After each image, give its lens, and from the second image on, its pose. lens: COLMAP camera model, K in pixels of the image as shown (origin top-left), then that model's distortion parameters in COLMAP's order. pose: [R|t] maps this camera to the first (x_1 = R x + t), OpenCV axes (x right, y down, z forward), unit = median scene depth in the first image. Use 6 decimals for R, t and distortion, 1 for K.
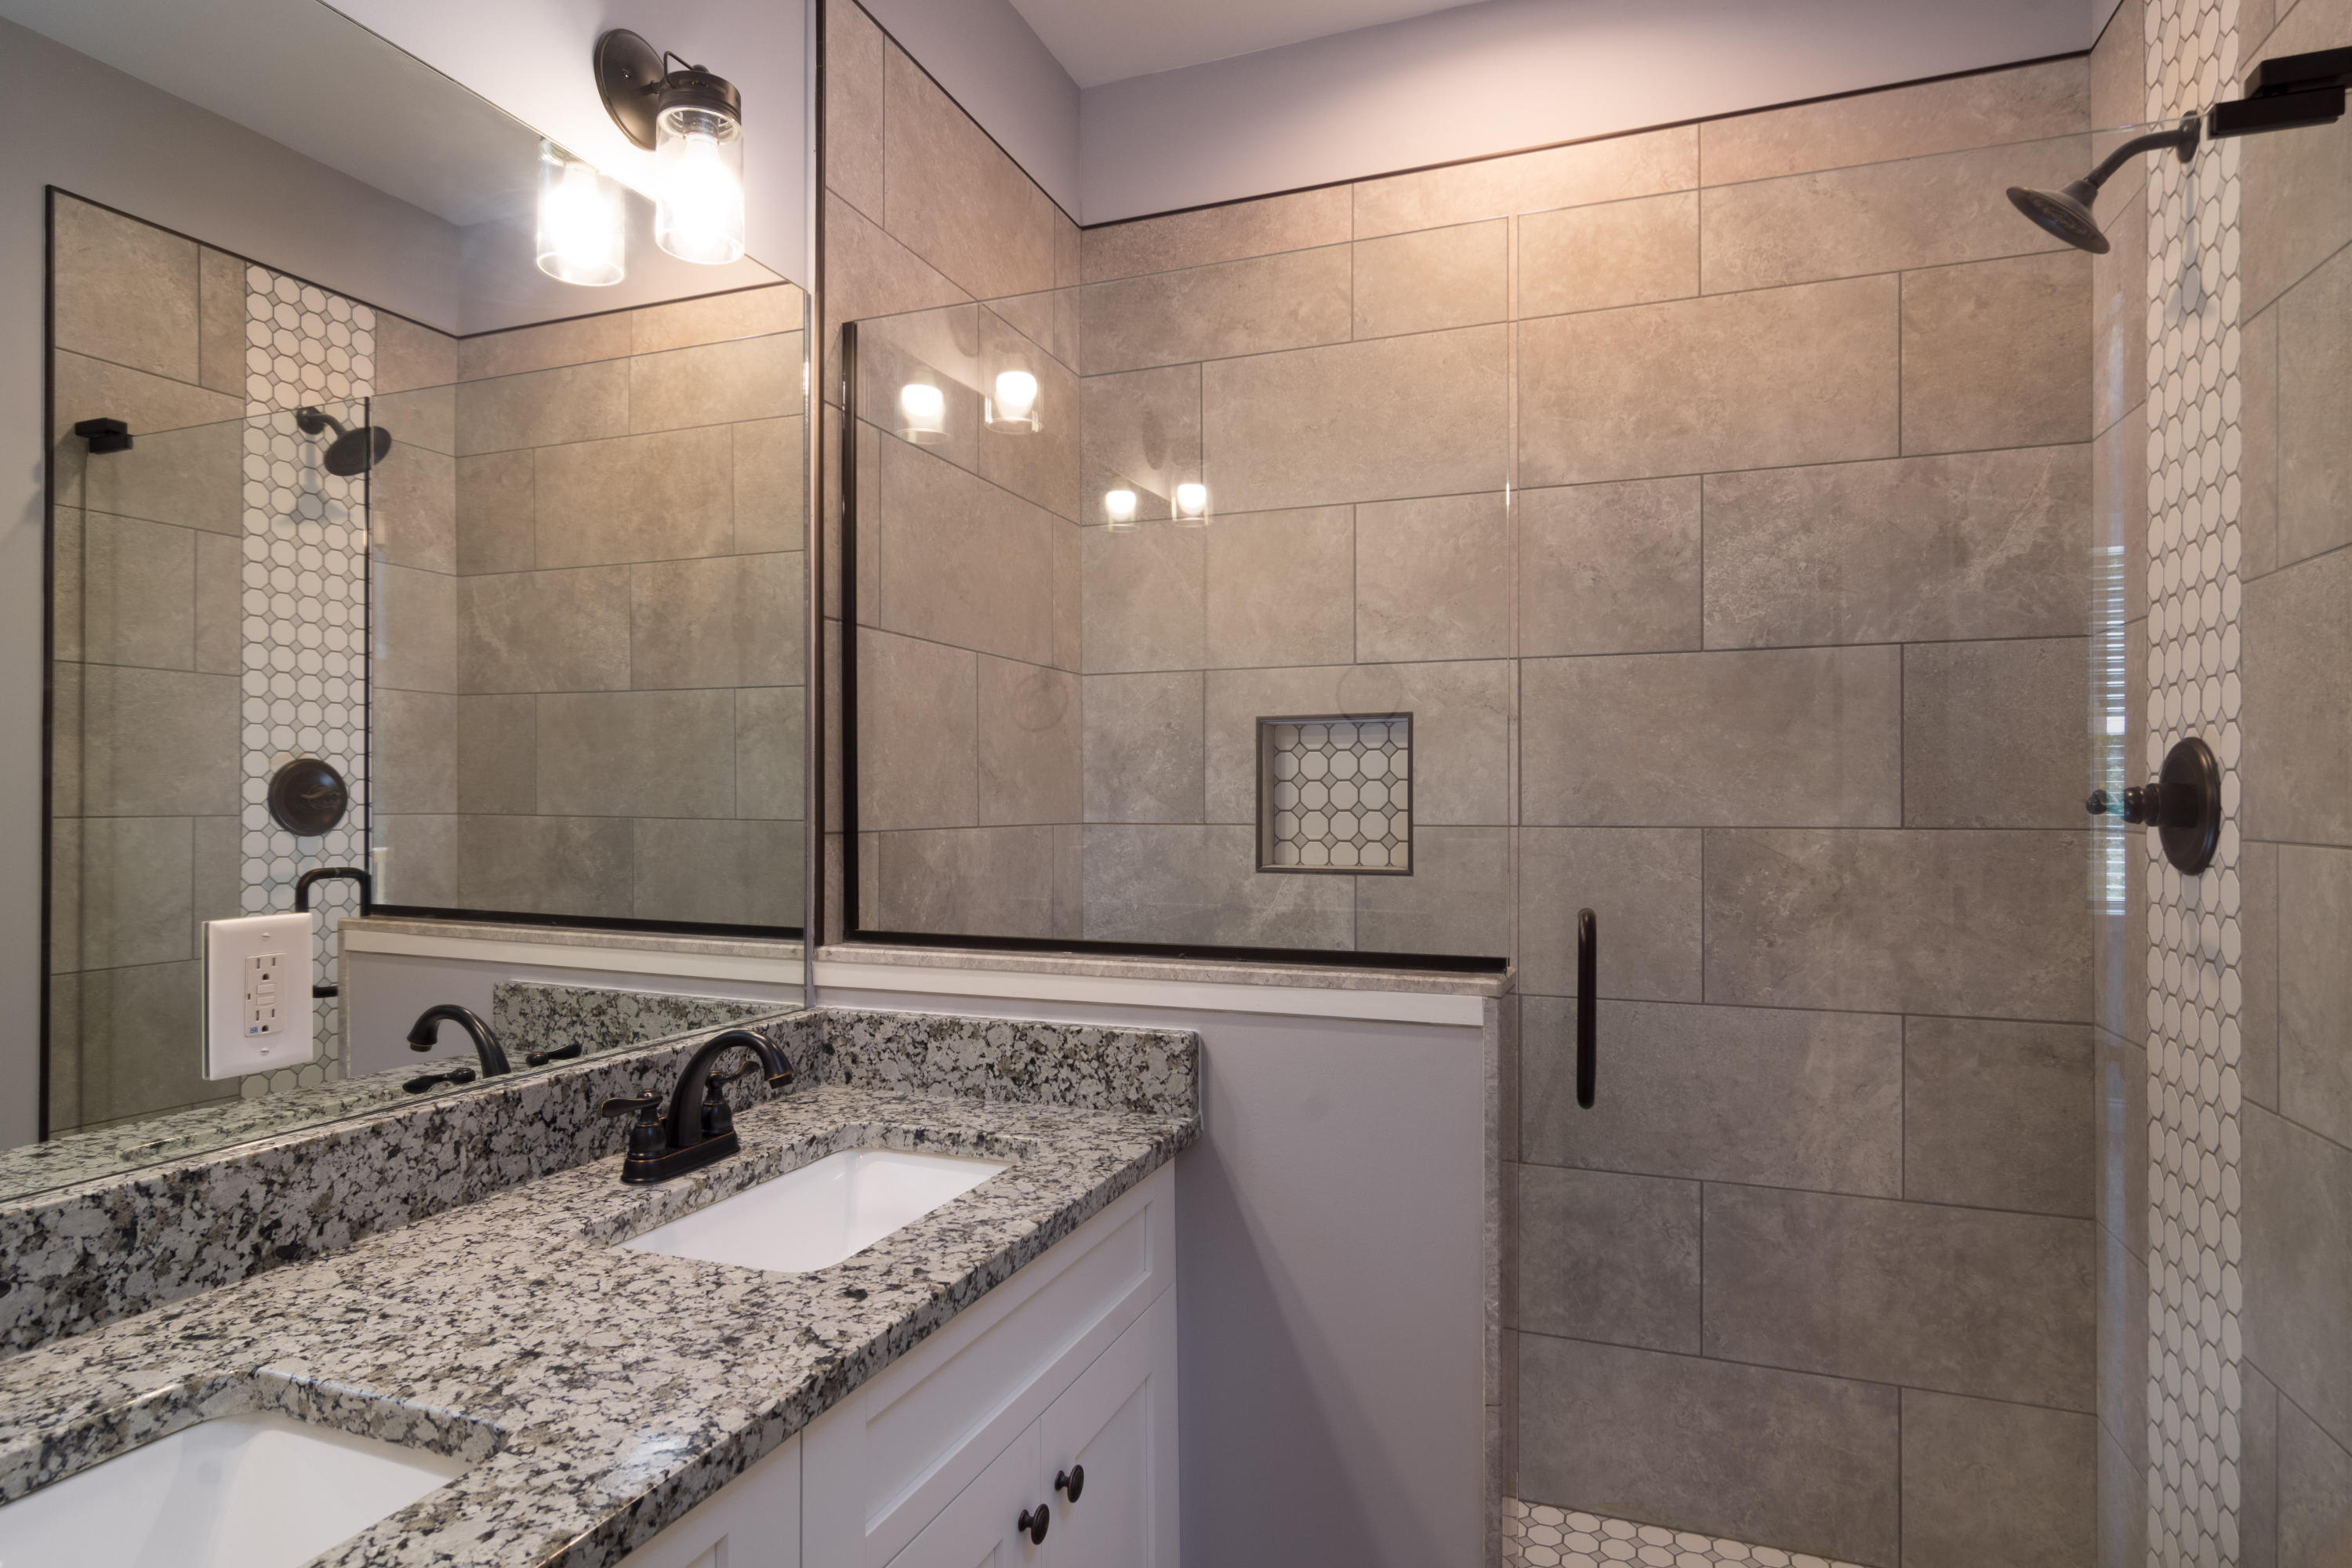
lens RADIAL K [[1306.9, 0, 1170.9], [0, 1306.9, 790.8], [0, 0, 1]] dist [0.004822, 0.001451]
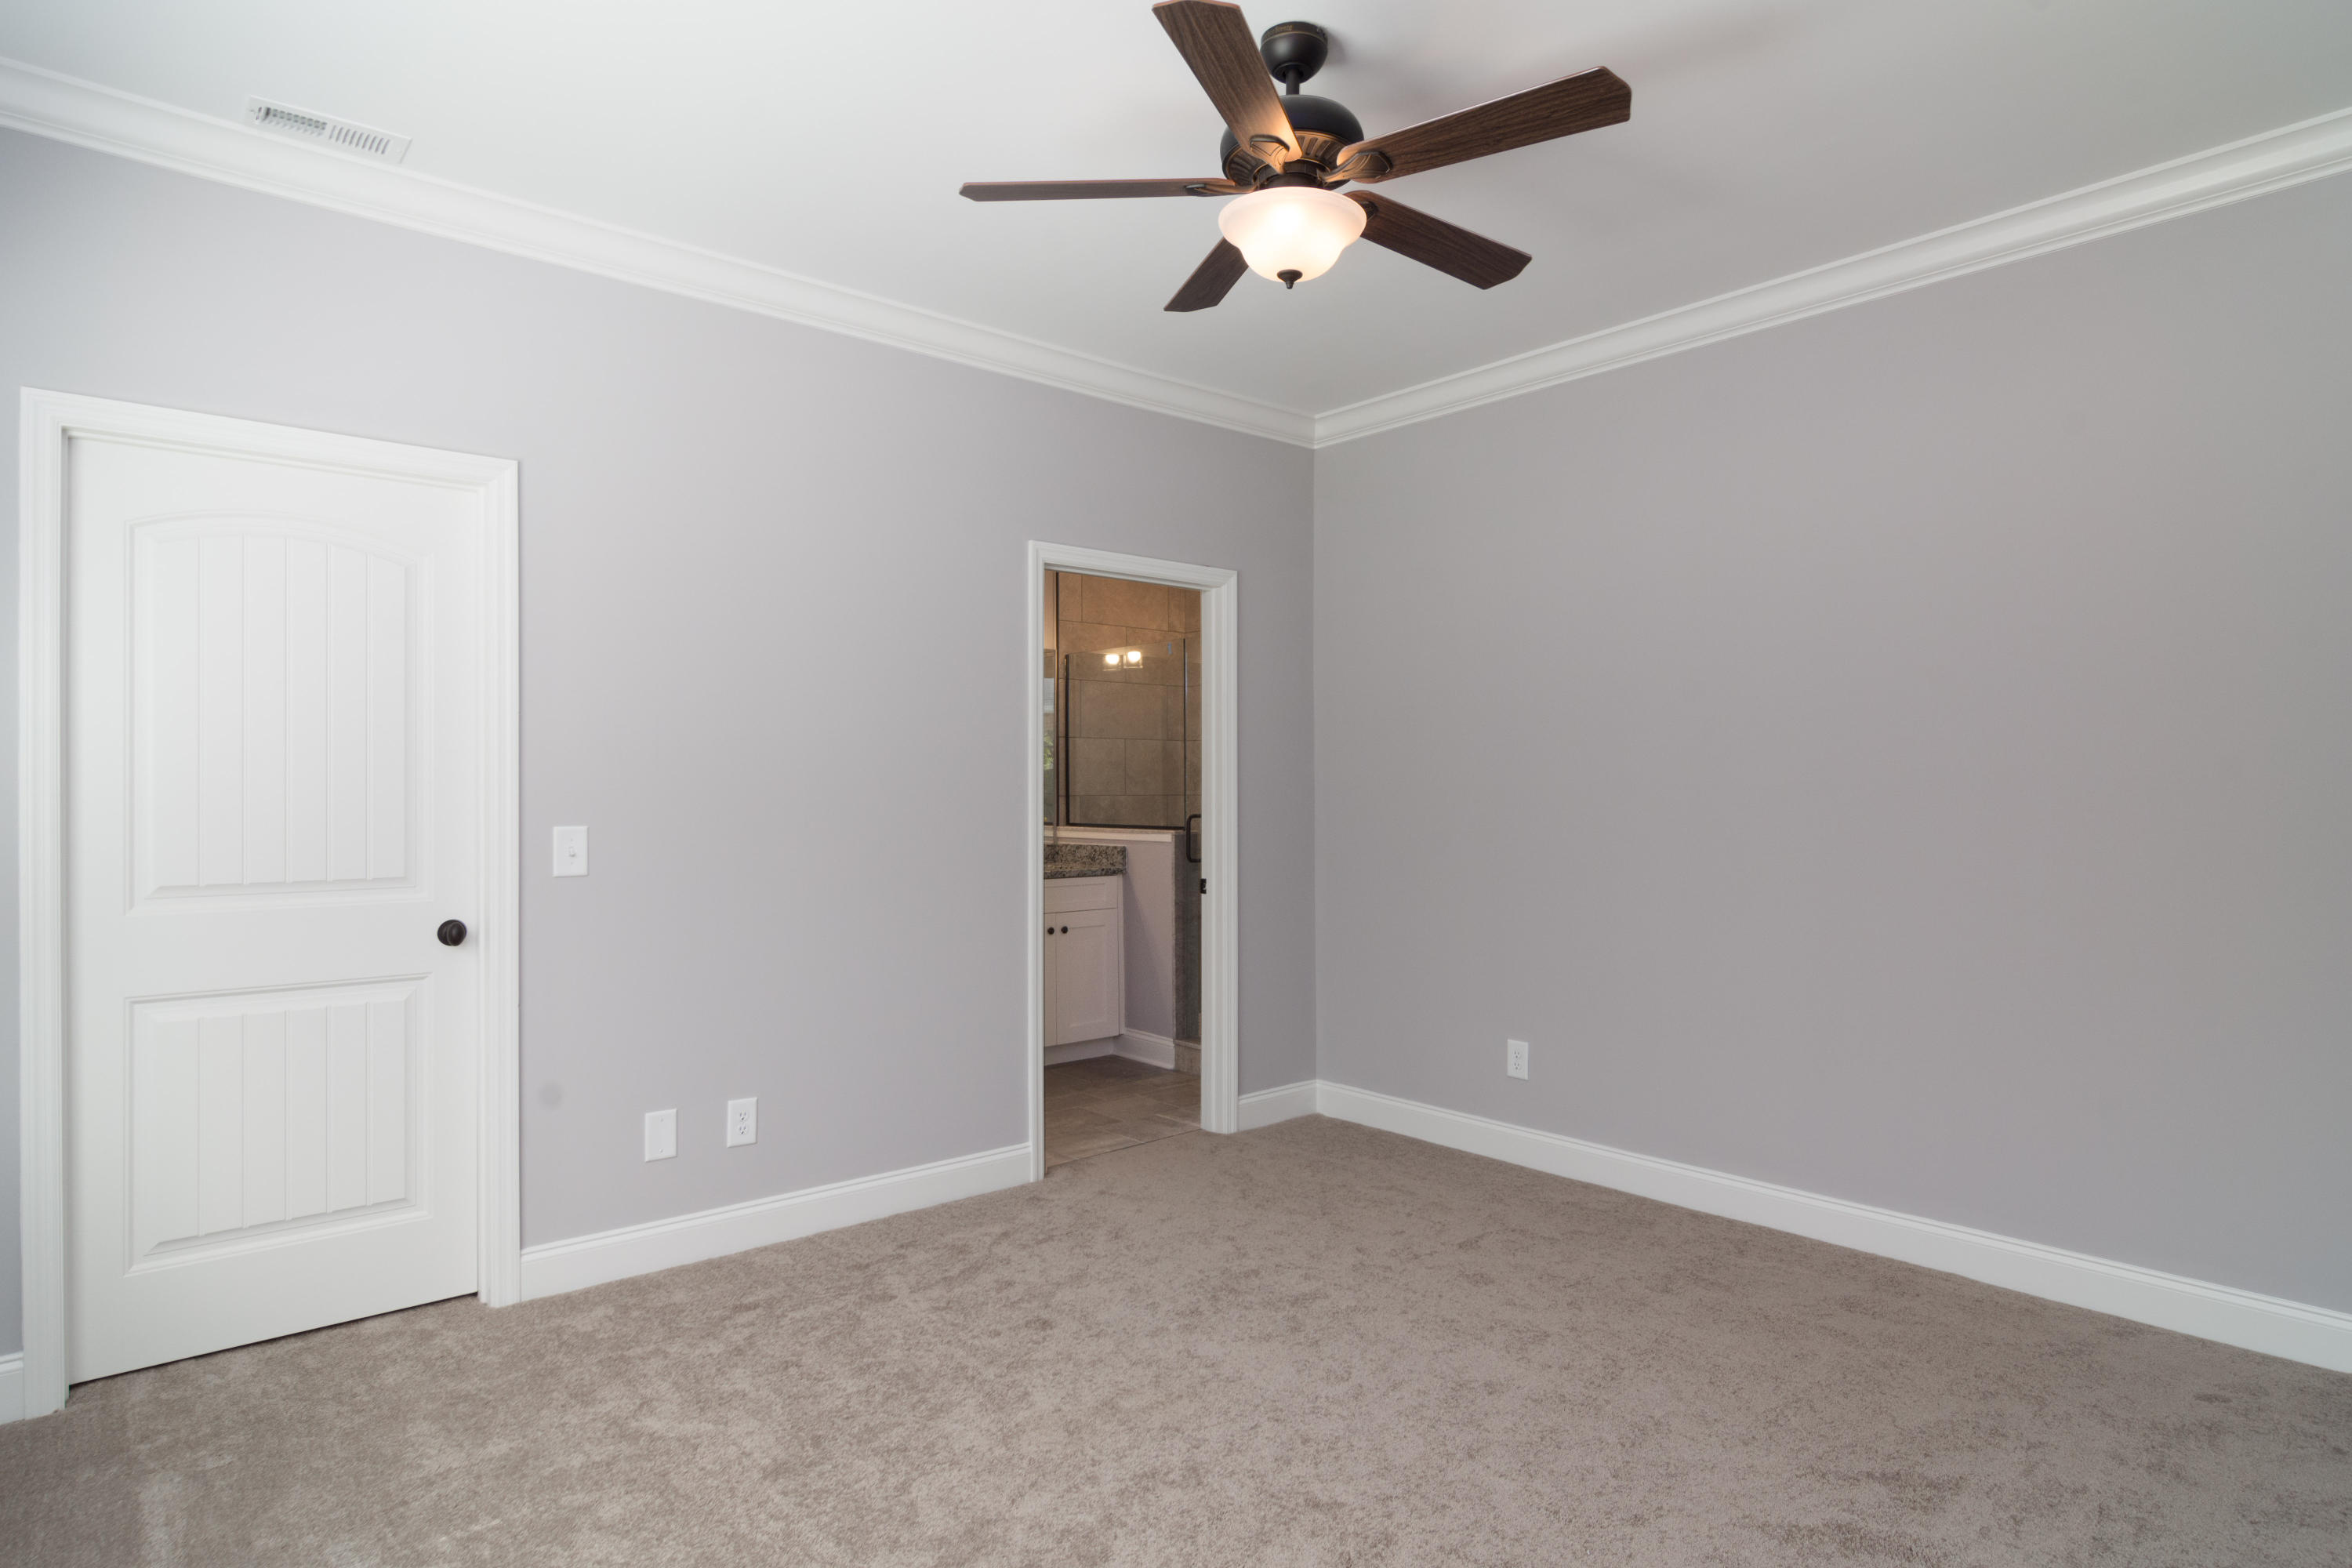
lens RADIAL K [[1306.9, 0, 1157.8], [0, 1306.9, 787.1], [0, 0, 1]] dist [0.004822, 0.001451]
pose [[0.877152, -0.001254, -0.480211, 1.435165], [0.003219, 0.999989, 0.003268, -0.002923], [0.480202, -0.004413, 0.877147, -1.722954]]
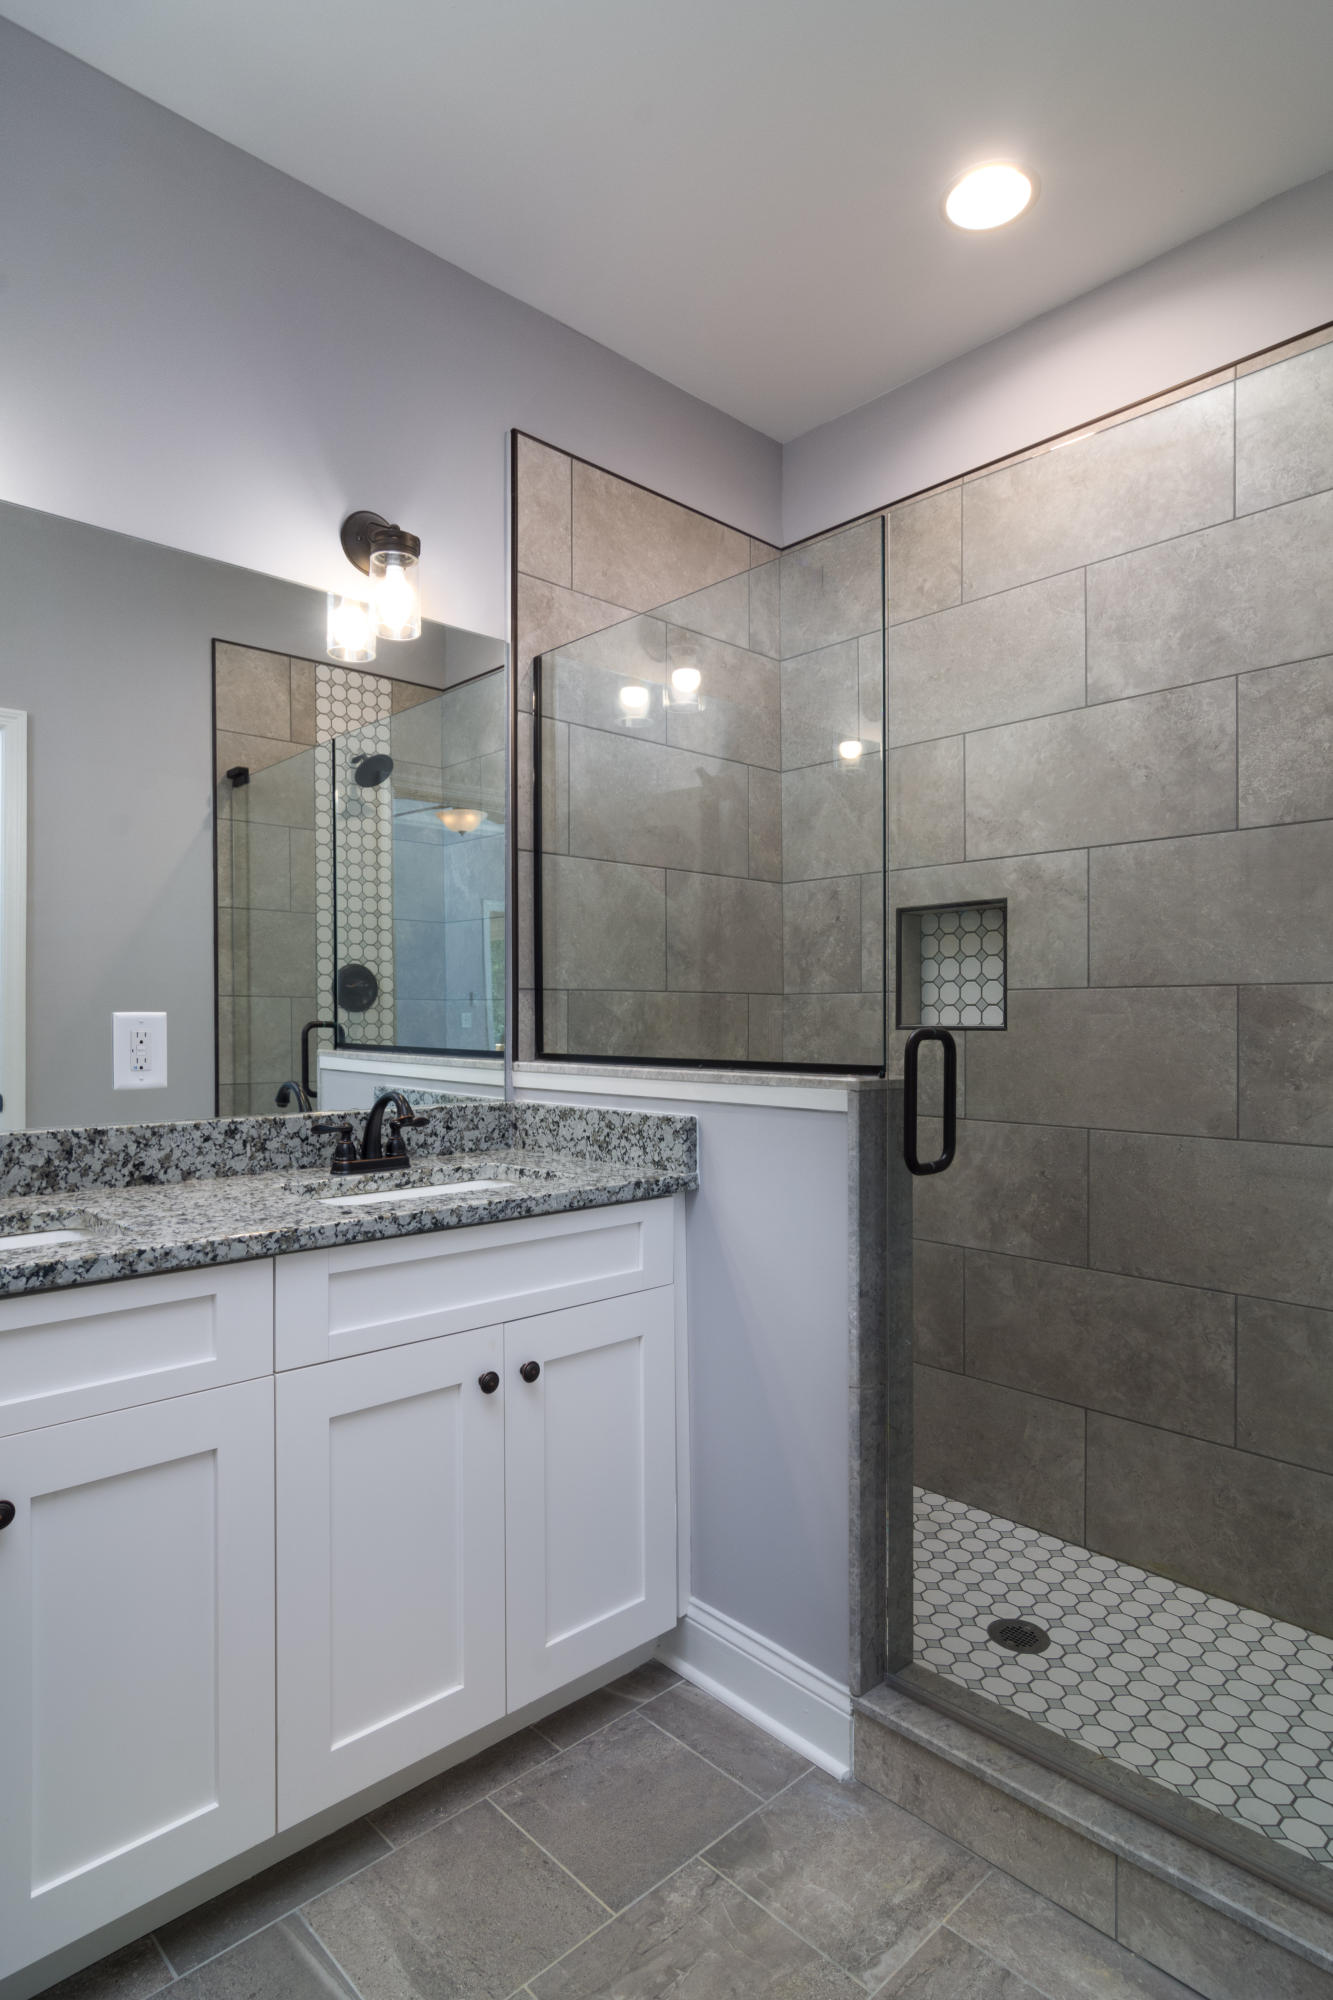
lens RADIAL K [[1111.3, 0, 669.9], [0, 1111.3, 1013.5], [0, 0, 1]] dist [0.004822, 0.001451]
pose [[0.899456, -0.003184, -0.437000, 0.387658], [0.004250, 0.999990, 0.001462, 0.049537], [0.436990, -0.003172, 0.899461, -0.088062]]
